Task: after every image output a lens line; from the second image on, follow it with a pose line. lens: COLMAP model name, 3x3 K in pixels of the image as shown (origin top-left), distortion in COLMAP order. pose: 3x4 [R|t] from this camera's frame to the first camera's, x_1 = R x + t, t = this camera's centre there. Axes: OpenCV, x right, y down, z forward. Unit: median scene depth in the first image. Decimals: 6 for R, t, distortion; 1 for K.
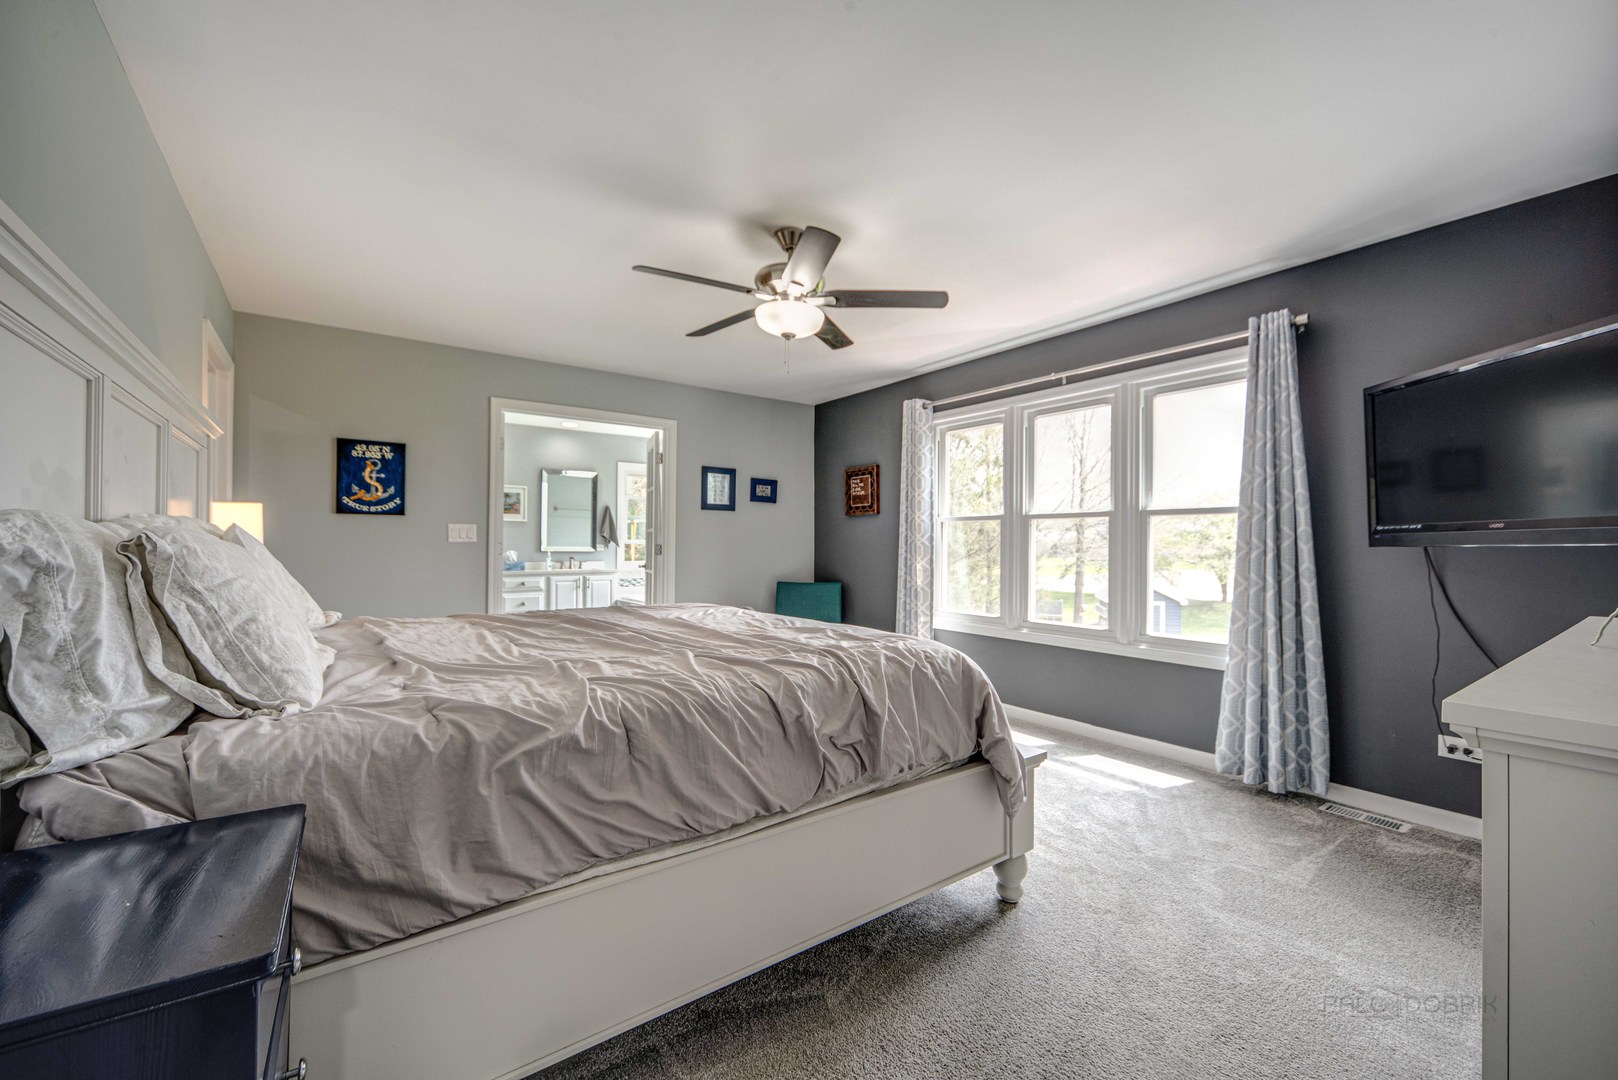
lens RADIAL K [[646.7, 0, 808.8], [0, 646.7, 541.9], [0, 0, 1]] dist [0.001048, 0.000037]
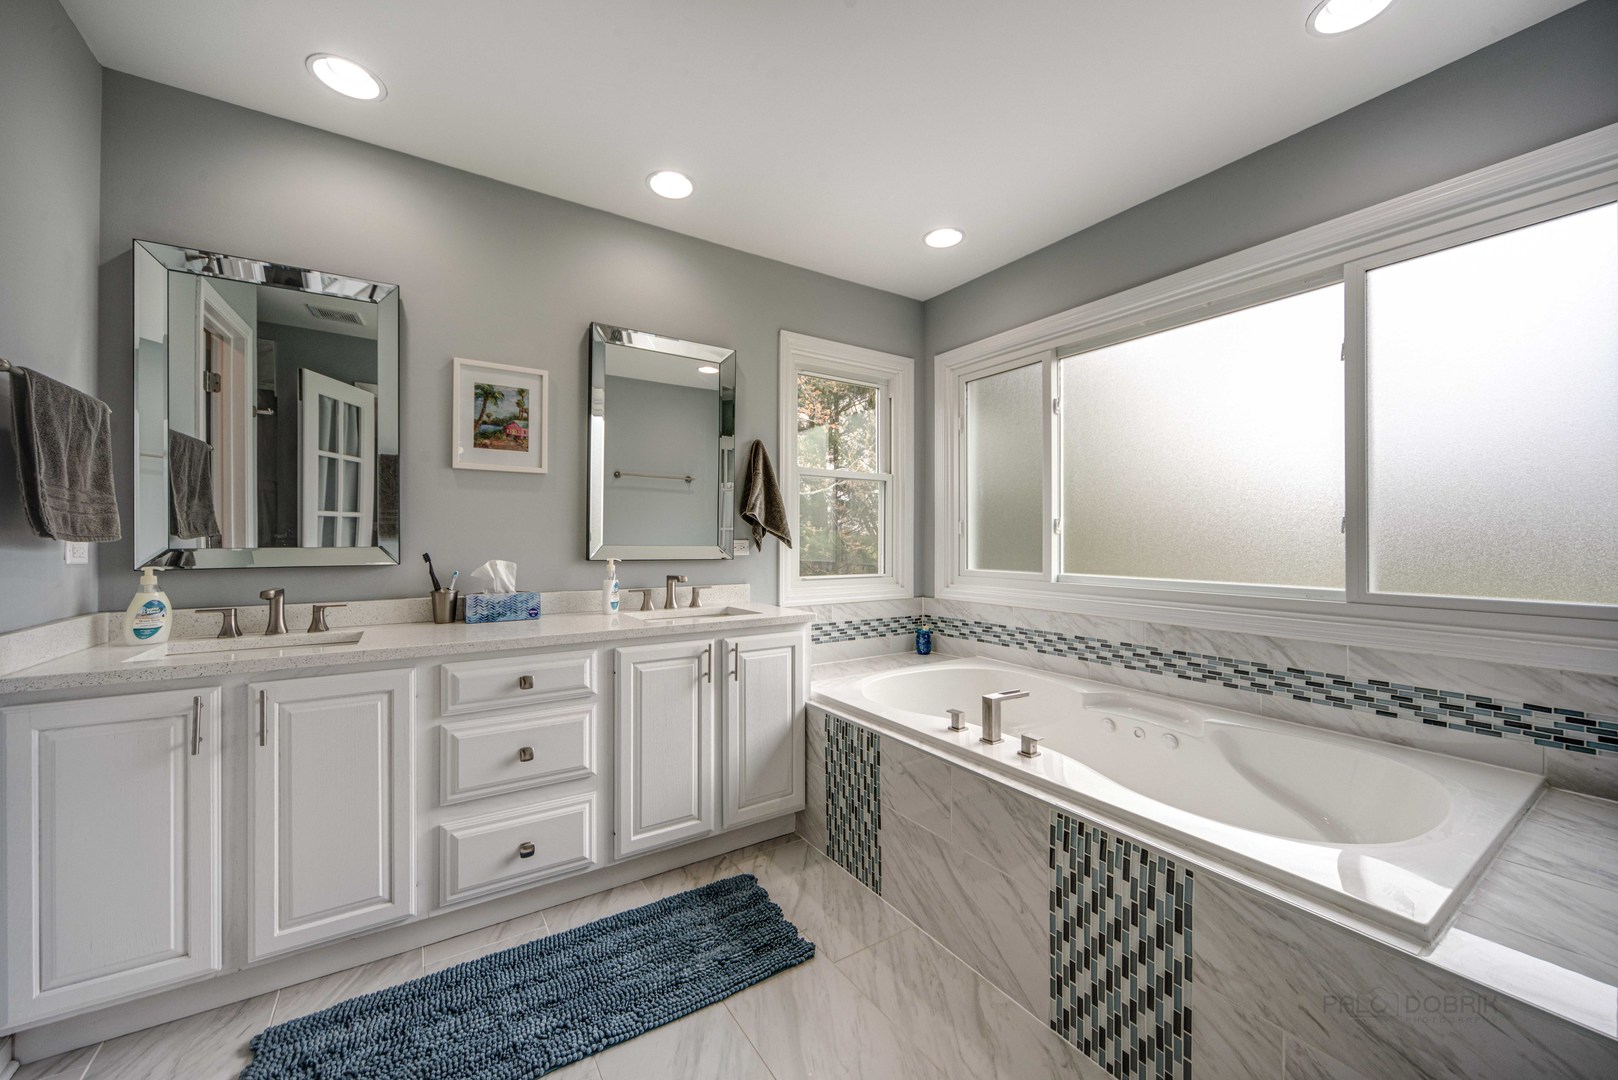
lens RADIAL K [[603.9, 0, 803.9], [0, 603.9, 538.4], [0, 0, 1]] dist [-0.000996, -0.000012]
pose [[0.998347, -0.002217, -0.057431, -0.283865], [0.002419, 0.999991, 0.003456, 0.002039], [0.057422, -0.003589, 0.998344, 0.691963]]
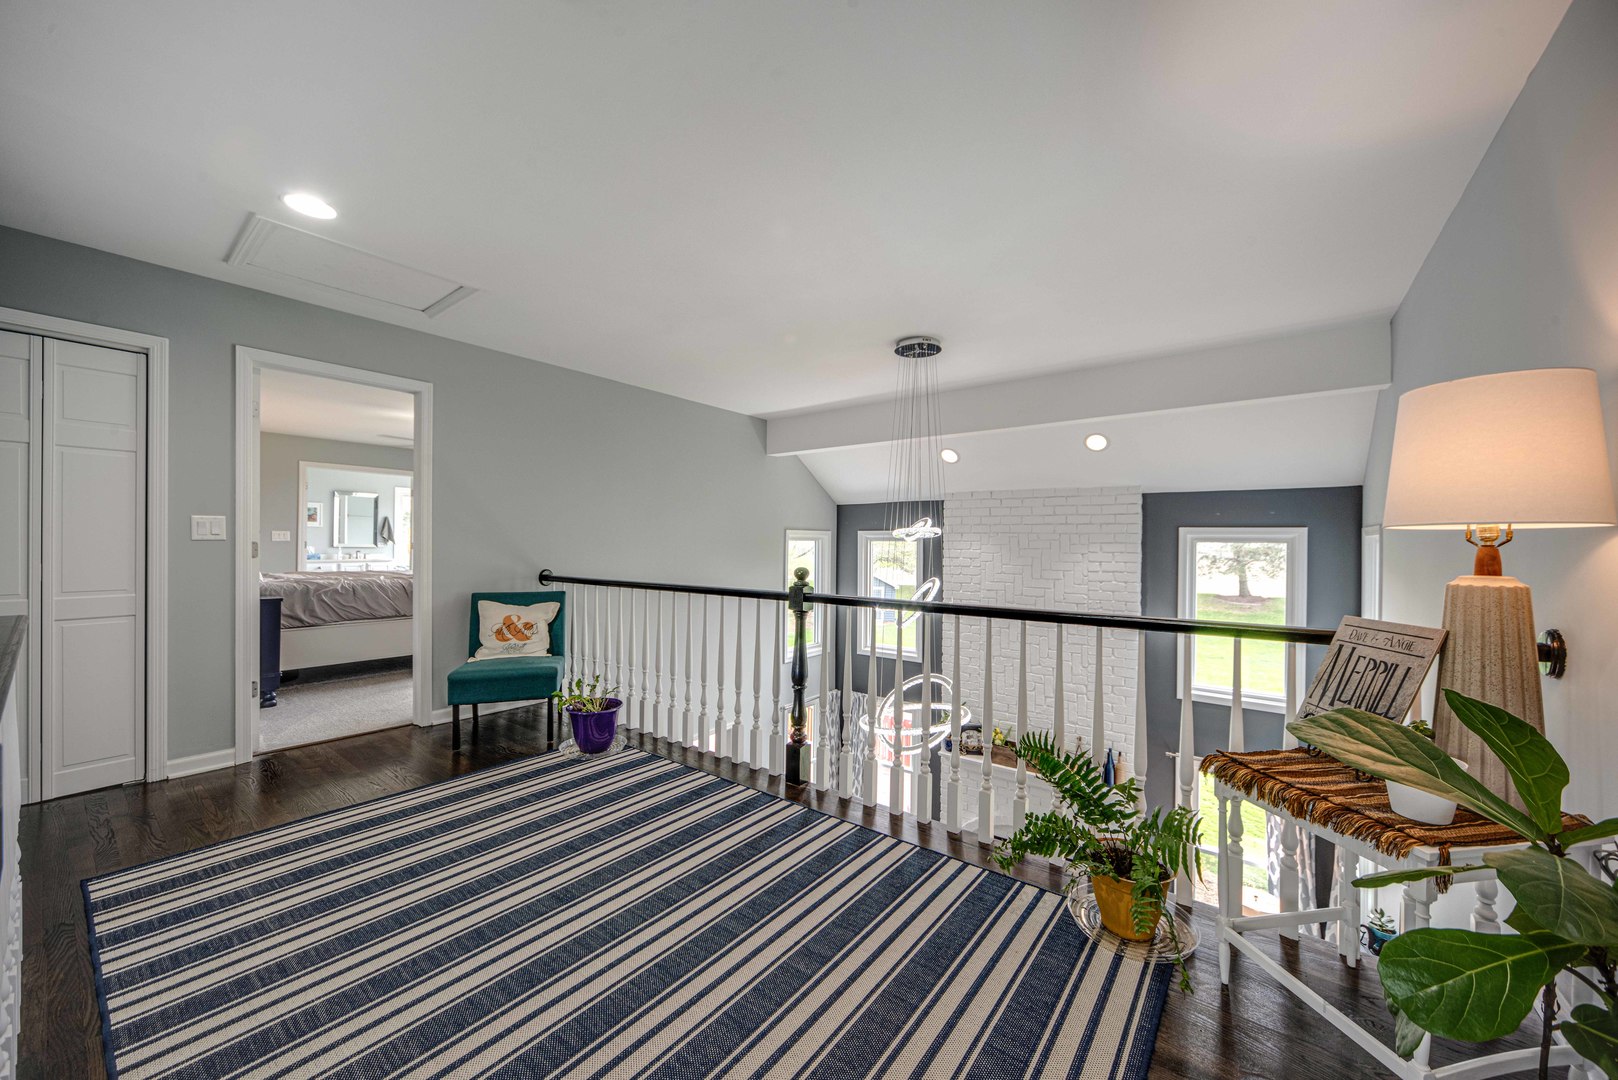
lens RADIAL K [[592.0, 0, 816.4], [0, 592.0, 545.4], [0, 0, 1]] dist [0.000732, 0.000036]
pose [[0.959388, 0.007147, 0.281998, 0.280384], [-0.009042, 0.999944, 0.005418, -0.006025], [-0.281944, -0.007748, 0.959400, -0.651242]]
